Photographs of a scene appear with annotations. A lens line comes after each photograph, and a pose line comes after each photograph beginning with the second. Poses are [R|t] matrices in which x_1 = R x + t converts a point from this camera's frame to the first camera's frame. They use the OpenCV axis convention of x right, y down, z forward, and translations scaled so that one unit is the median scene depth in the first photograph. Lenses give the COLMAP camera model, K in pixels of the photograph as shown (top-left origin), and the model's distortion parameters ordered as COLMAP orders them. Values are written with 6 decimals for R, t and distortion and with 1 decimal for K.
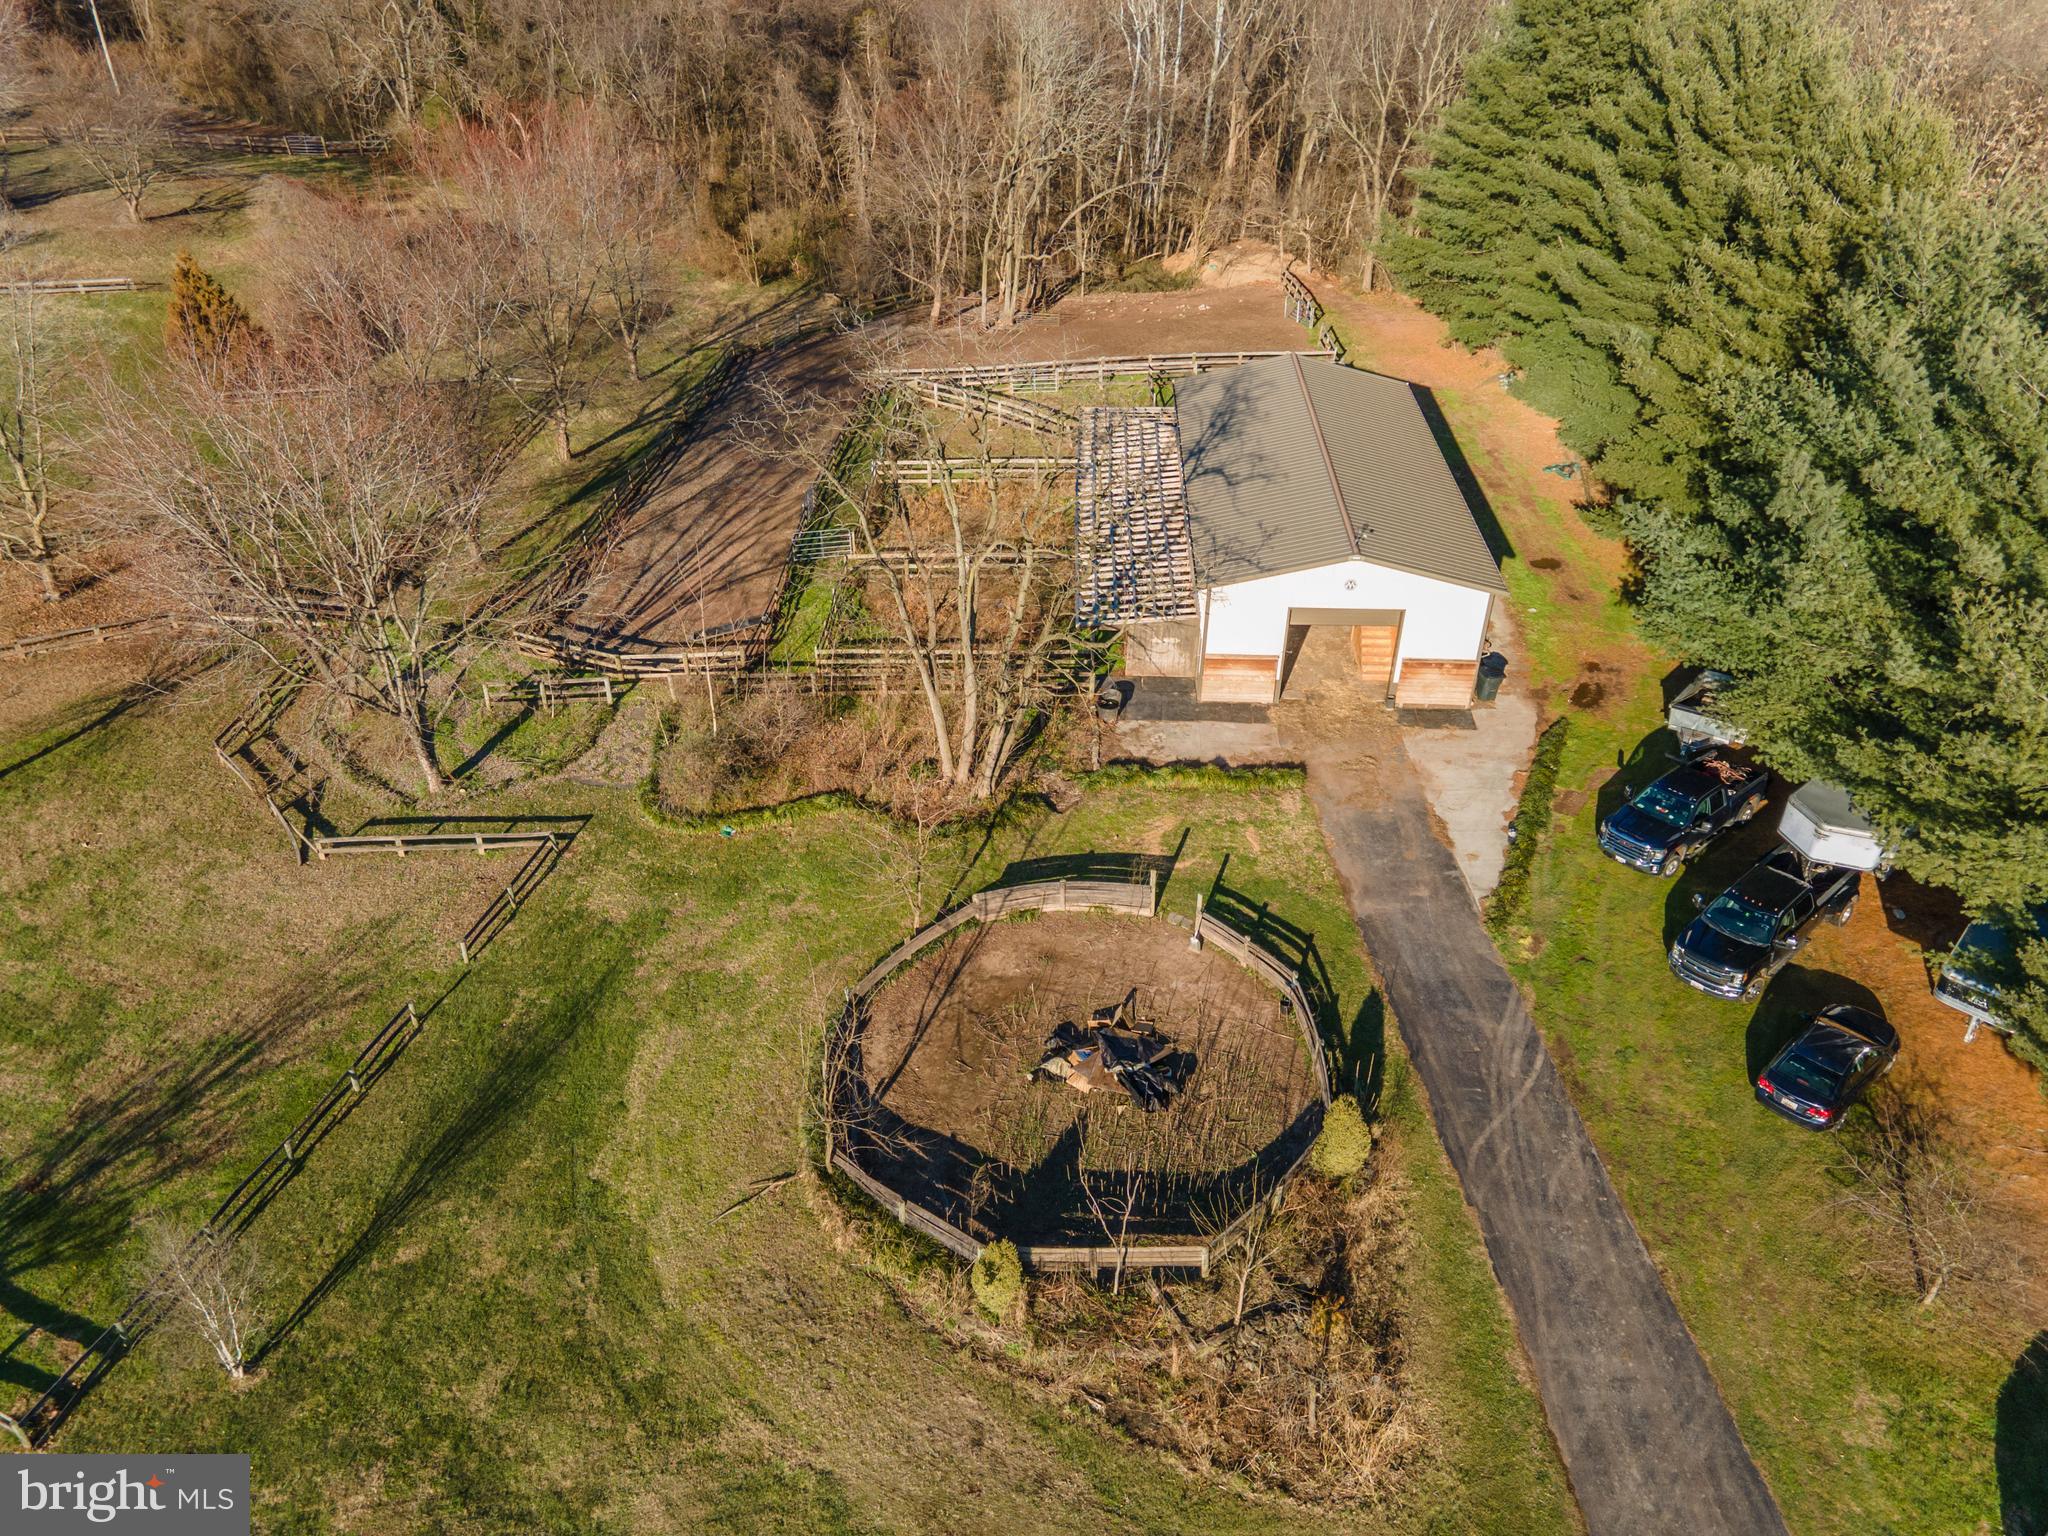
lens RADIAL K [[1471.8, 0, 1021.9], [0, 1471.8, 741.9], [0, 0, 1]] dist [0.066641, 0.041739]
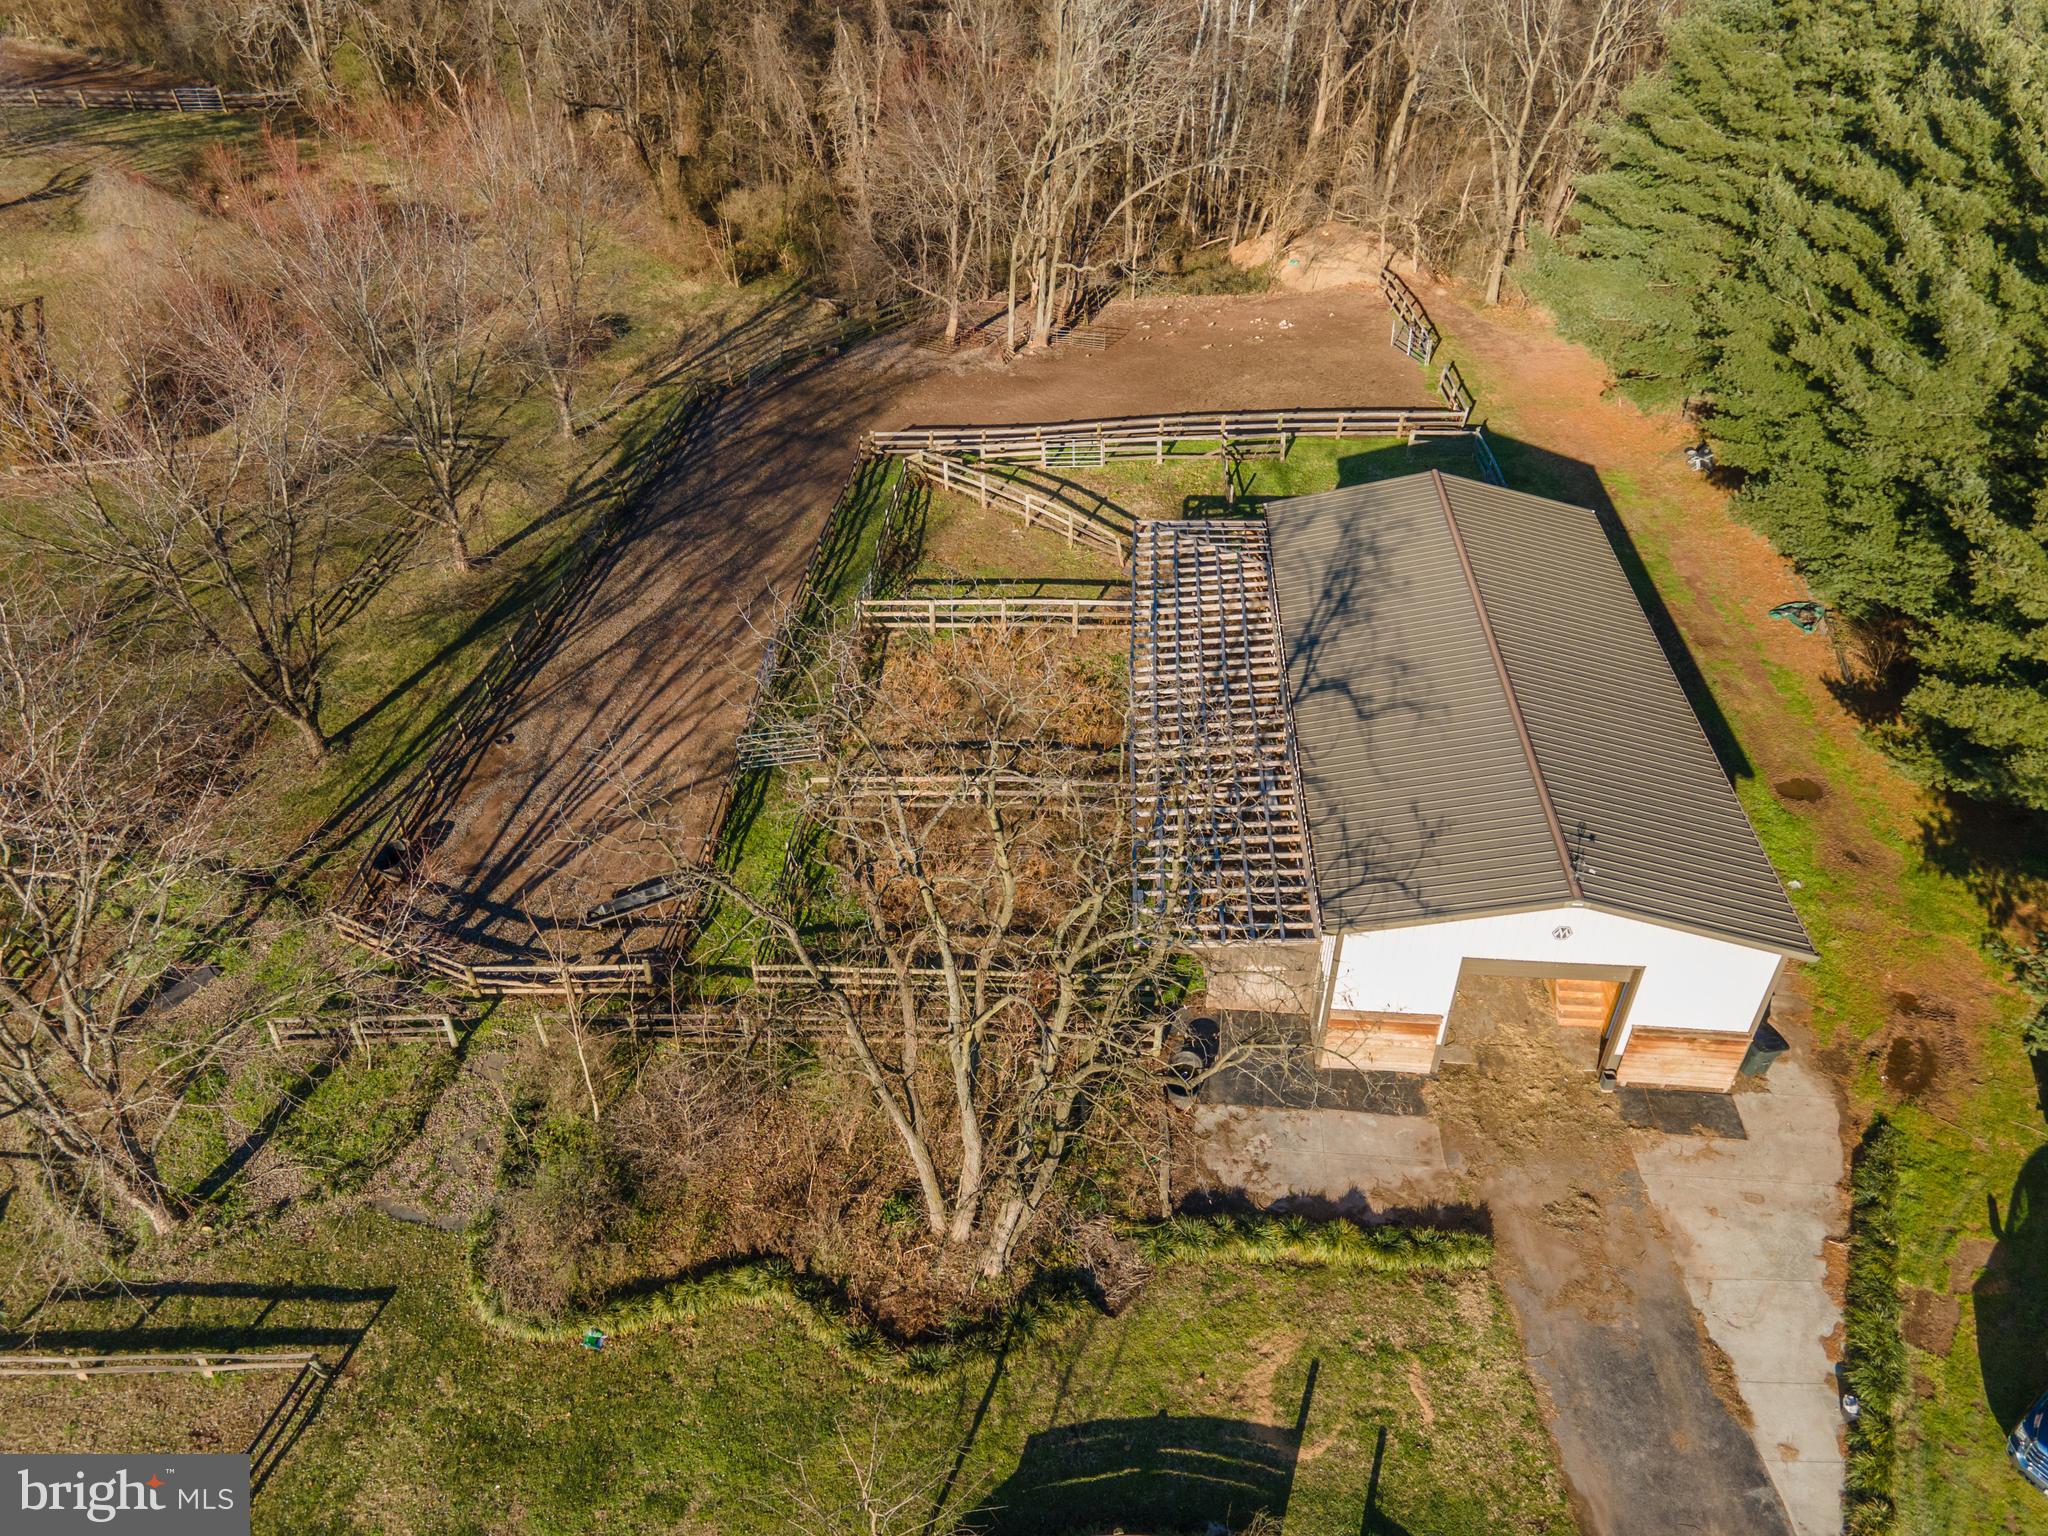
lens RADIAL K [[1470.3, 0, 1024.0], [0, 1470.3, 768.0], [0, 0, 1]] dist [0.078239, -0.003899]
pose [[0.999755, 0.008302, -0.020542, -0.000646], [-0.006715, 0.997074, 0.076146, -0.166831], [0.021115, -0.075989, 0.996885, 0.259835]]
